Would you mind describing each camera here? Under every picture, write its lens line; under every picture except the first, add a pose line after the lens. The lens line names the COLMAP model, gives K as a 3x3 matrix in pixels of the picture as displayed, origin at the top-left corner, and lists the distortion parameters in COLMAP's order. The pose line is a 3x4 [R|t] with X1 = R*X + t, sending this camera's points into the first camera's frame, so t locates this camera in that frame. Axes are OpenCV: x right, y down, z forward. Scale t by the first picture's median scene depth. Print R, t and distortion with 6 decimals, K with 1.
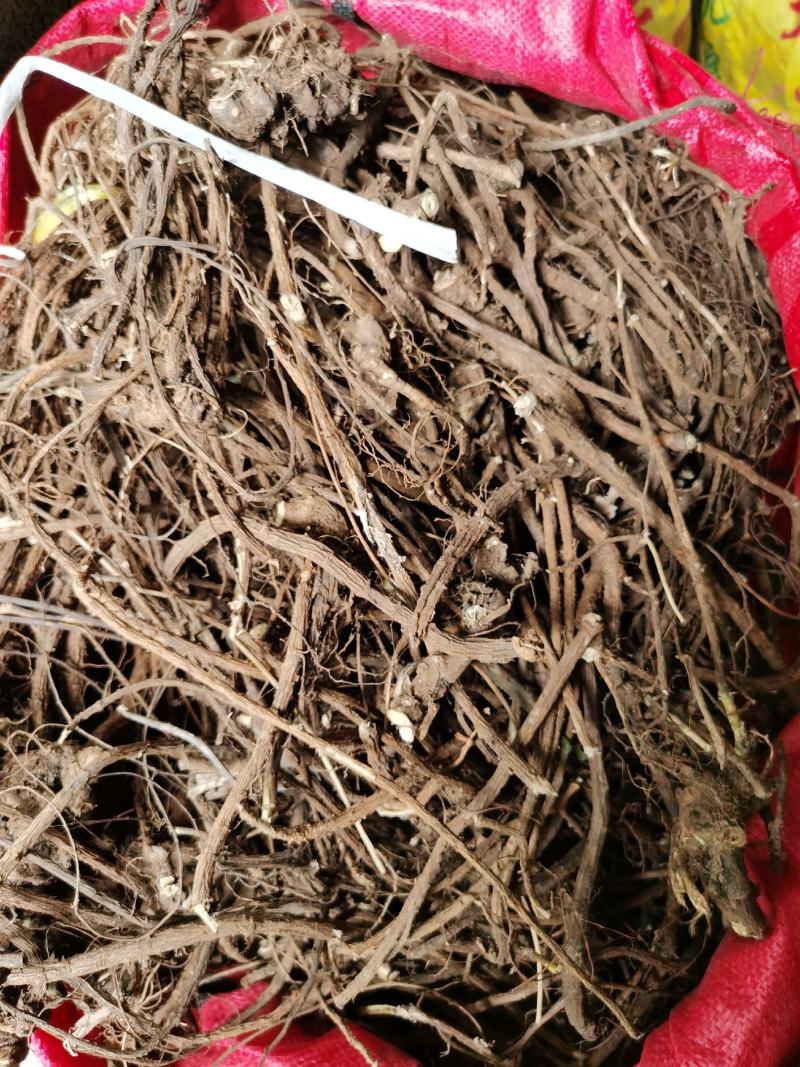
lens RADIAL K [[856.2, 0, 400.0], [0, 856.2, 533.5], [0, 0, 1]] dist [0.009674, -0.018841]
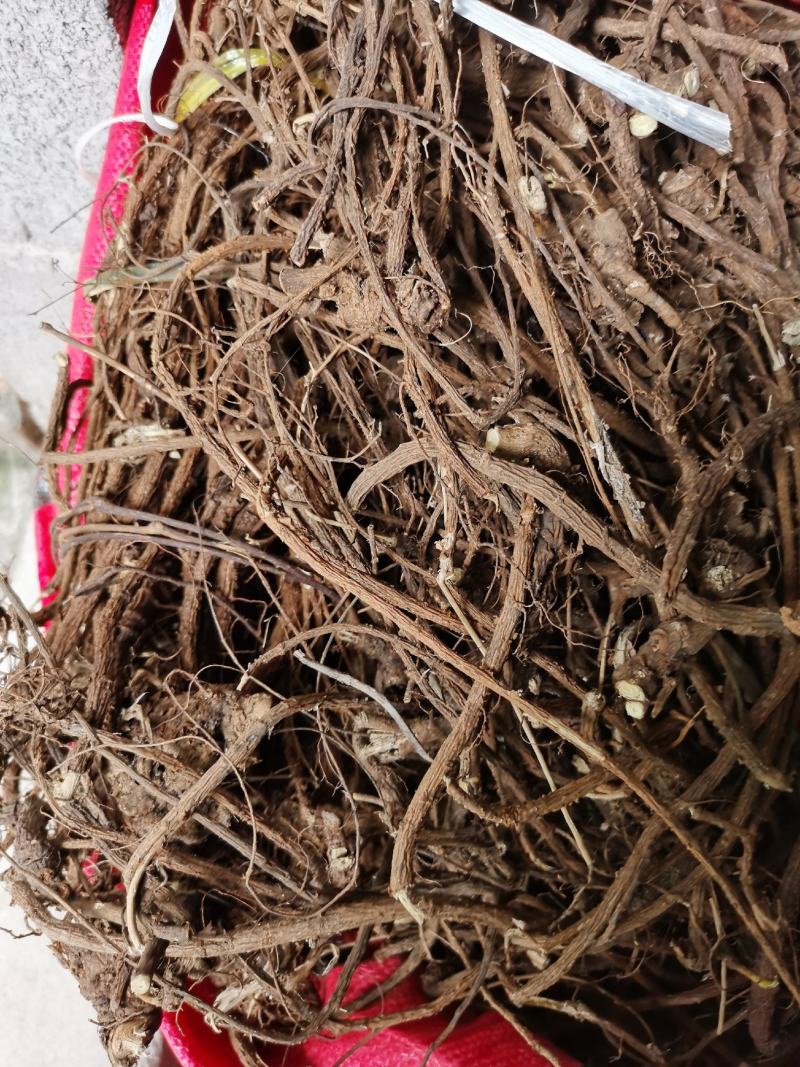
lens RADIAL K [[856.2, 0, 400.0], [0, 856.2, 533.5], [0, 0, 1]] dist [0.009674, -0.018841]
pose [[0.997032, 0.073042, -0.024310, -0.207014], [-0.071366, 0.995404, 0.063855, 0.020617], [0.028863, -0.061931, 0.997663, 0.145354]]
